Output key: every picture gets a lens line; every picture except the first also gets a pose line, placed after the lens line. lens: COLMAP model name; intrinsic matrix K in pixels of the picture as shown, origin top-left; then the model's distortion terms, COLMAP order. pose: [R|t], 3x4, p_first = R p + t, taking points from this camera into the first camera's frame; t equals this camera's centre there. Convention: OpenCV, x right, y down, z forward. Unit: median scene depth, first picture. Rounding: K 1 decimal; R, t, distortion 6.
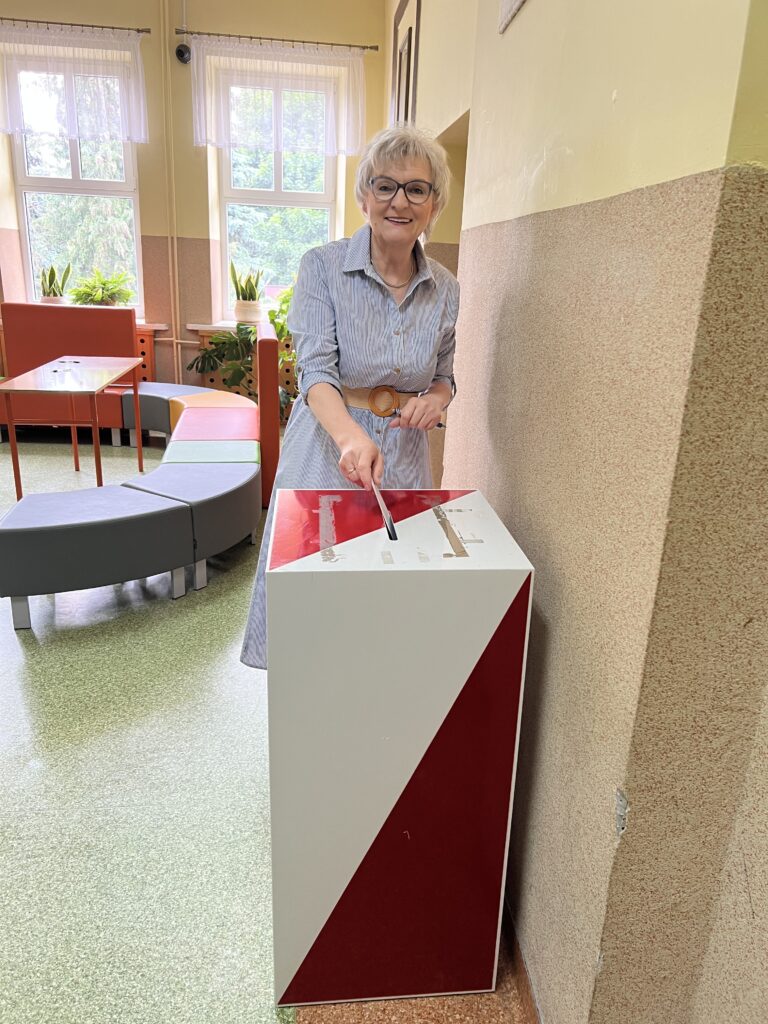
lens RADIAL K [[770.7, 0, 385.1], [0, 770.7, 514.5], [0, 0, 1]] dist [0.043719, -0.052353]
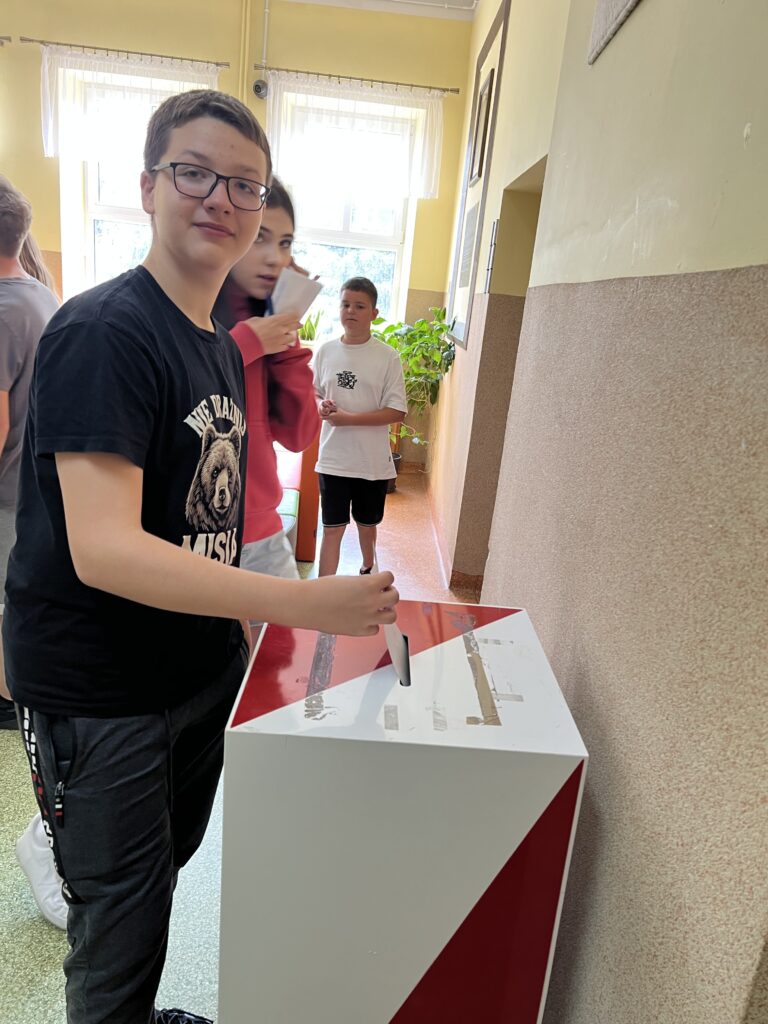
lens RADIAL K [[770.7, 0, 387.5], [0, 770.7, 518.3], [0, 0, 1]] dist [0.043719, -0.052353]
pose [[0.994816, 0.076142, -0.067405, 0.023068], [-0.078957, 0.996070, -0.040131, -0.072355], [0.064084, 0.045245, 0.996918, 0.158546]]
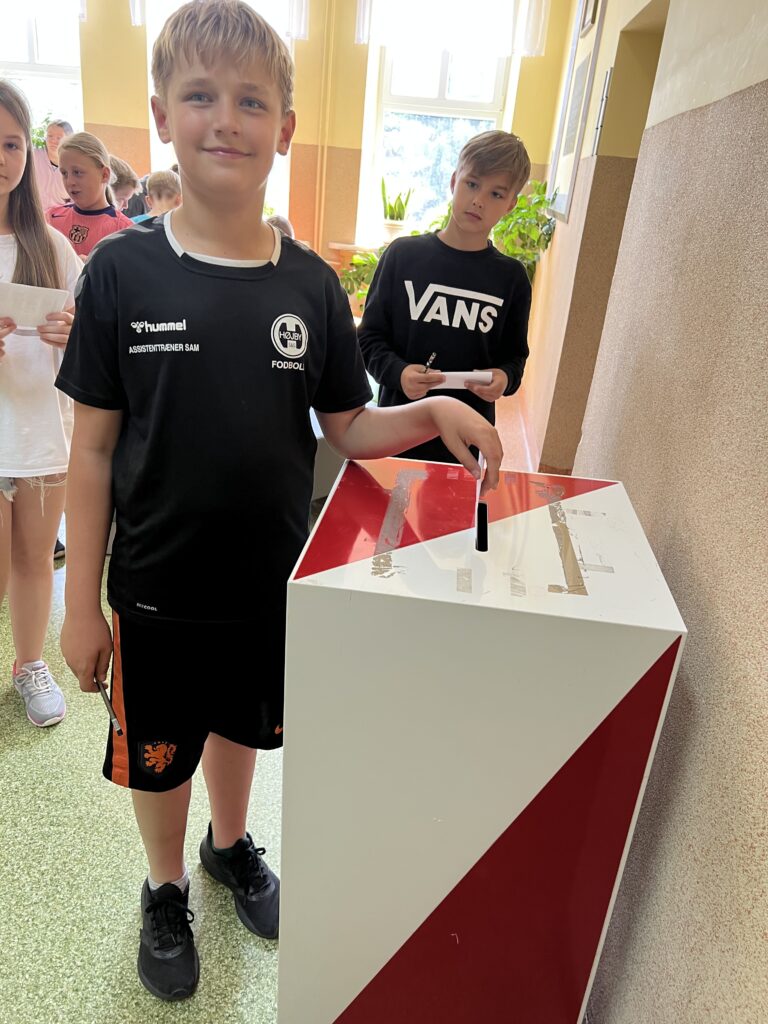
lens RADIAL K [[770.7, 0, 372.0], [0, 770.7, 512.0], [0, 0, 1]] dist [0.043719, -0.052353]
pose [[0.975420, 0.120571, -0.184443, 0.027345], [-0.105173, 0.990269, 0.091134, -0.040404], [0.193636, -0.069495, 0.978609, 0.205907]]
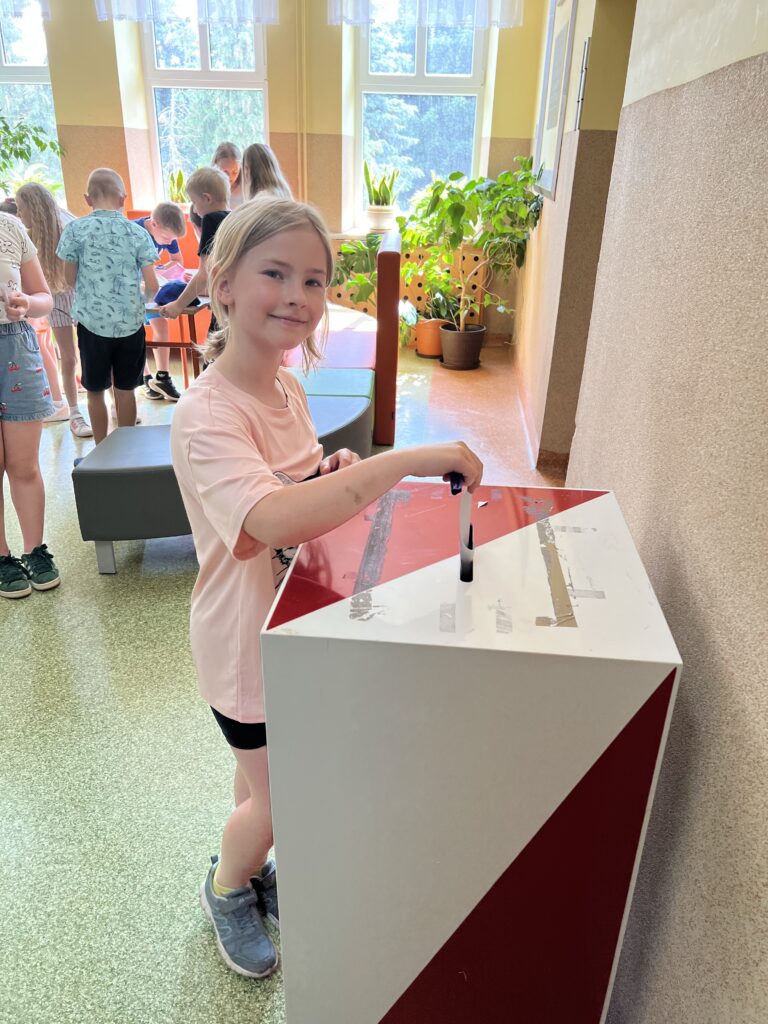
lens RADIAL K [[770.7, 0, 383.1], [0, 770.7, 518.3], [0, 0, 1]] dist [0.043719, -0.052353]
pose [[0.981486, 0.065725, -0.179903, 0.041186], [-0.044346, 0.991737, 0.120380, -0.071772], [0.186329, -0.110173, 0.976291, 0.237588]]
